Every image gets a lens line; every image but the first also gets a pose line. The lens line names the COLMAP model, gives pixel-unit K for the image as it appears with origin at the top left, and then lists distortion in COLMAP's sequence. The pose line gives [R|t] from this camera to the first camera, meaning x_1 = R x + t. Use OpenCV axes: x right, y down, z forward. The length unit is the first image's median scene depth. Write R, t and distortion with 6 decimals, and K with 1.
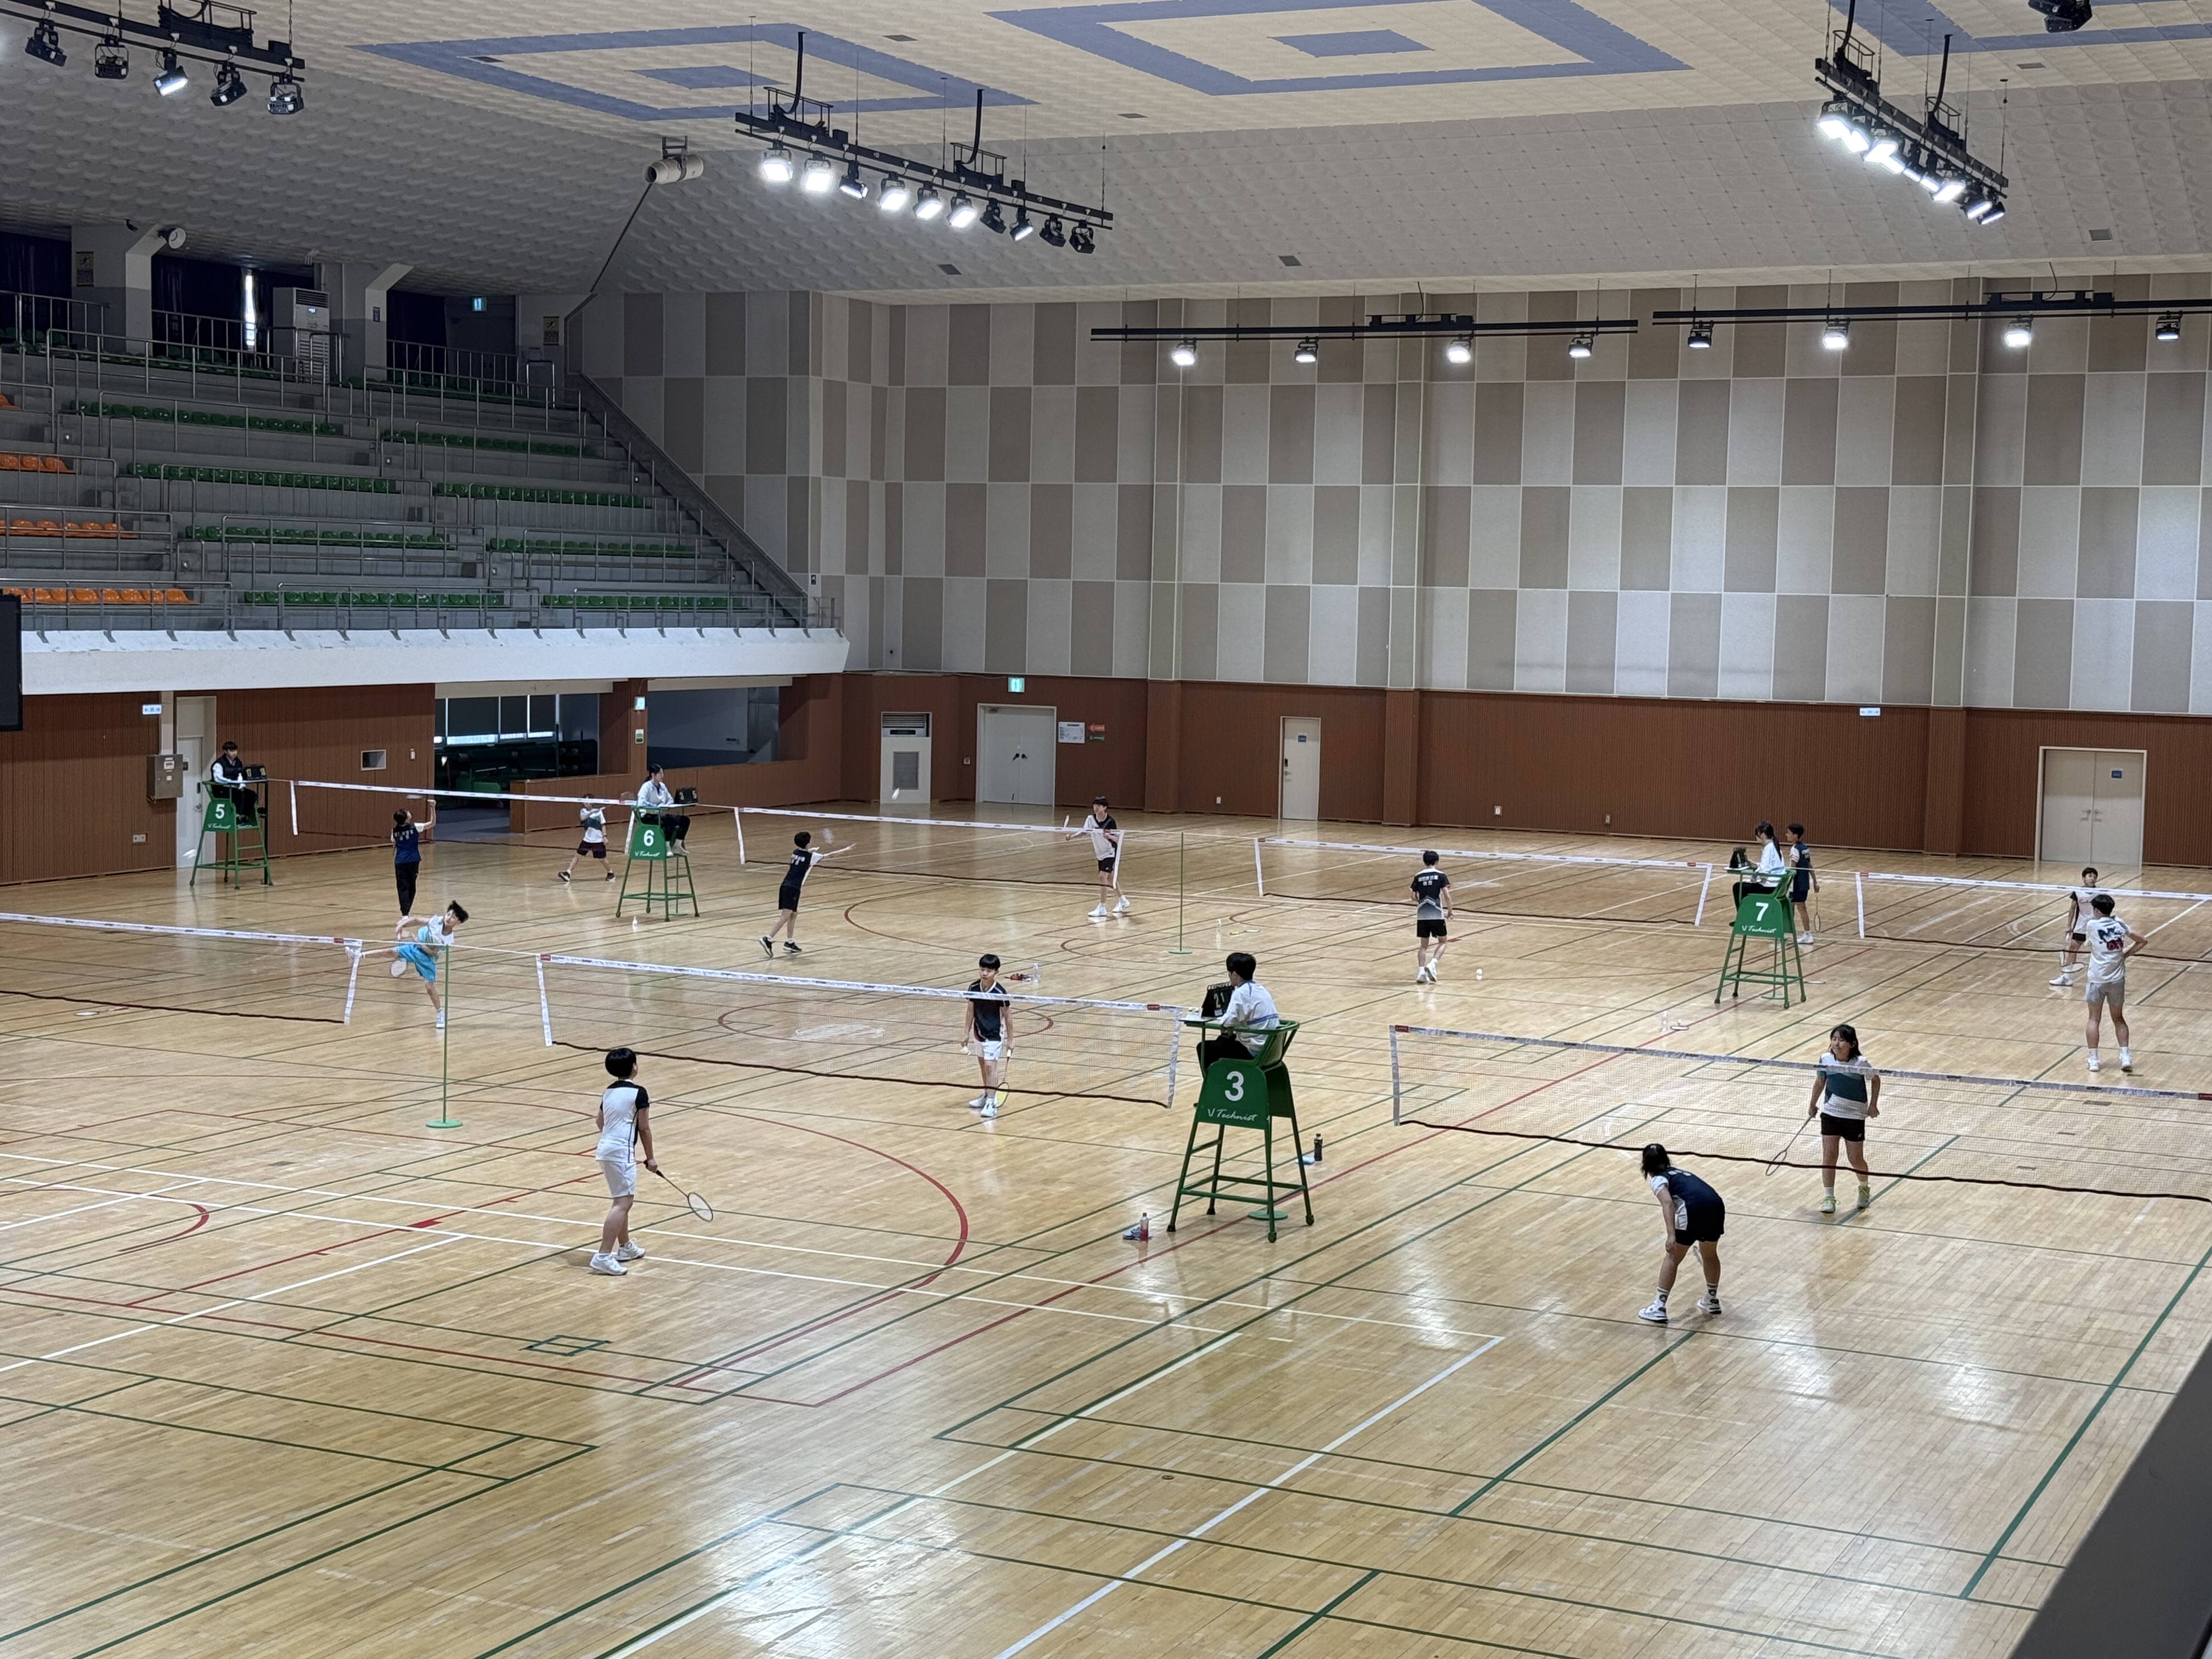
lens RADIAL K [[3221.0, 0, 1106.0], [0, 3221.0, 829.5], [0, 0, 1]] dist [0.111563, -0.019475]
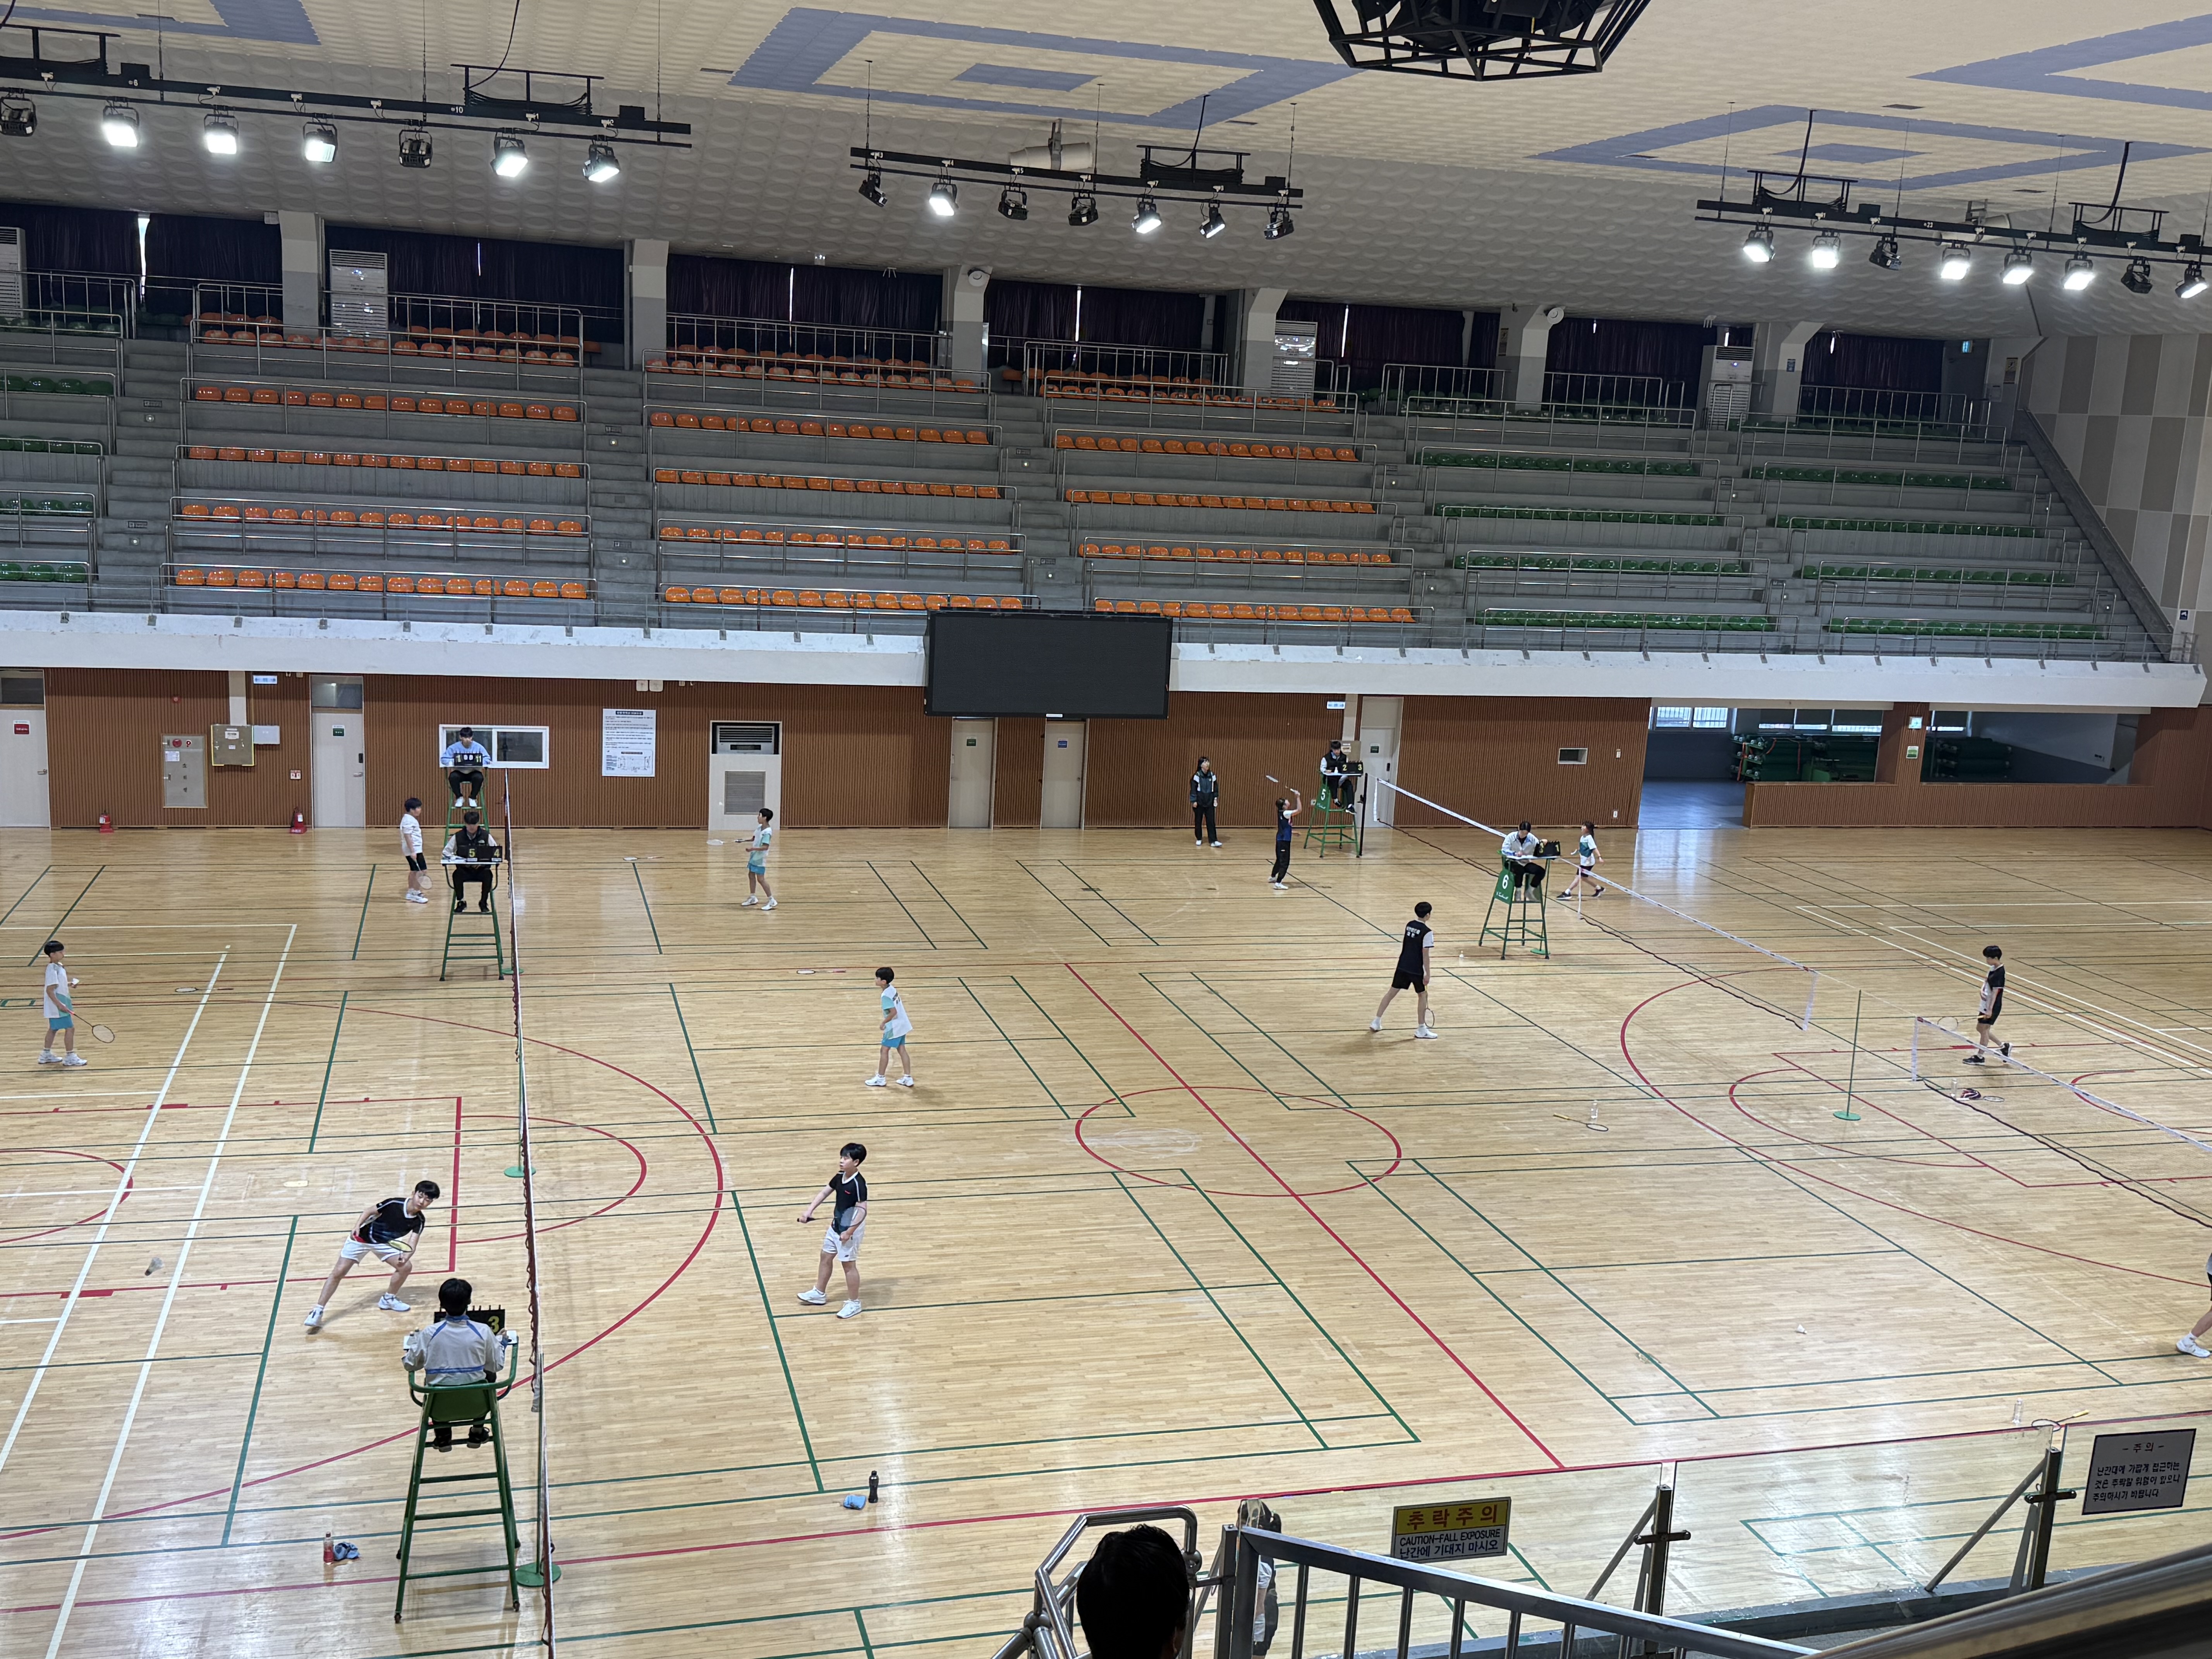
lens RADIAL K [[2177.5, 0, 1118.6], [0, 2177.5, 843.4], [0, 0, 1]] dist [0.205069, -0.425311]
pose [[0.667113, 0.154787, -0.728698, 0.267184], [-0.094252, 0.987852, 0.123549, -0.076334], [0.738970, -0.013740, 0.673598, 0.329460]]
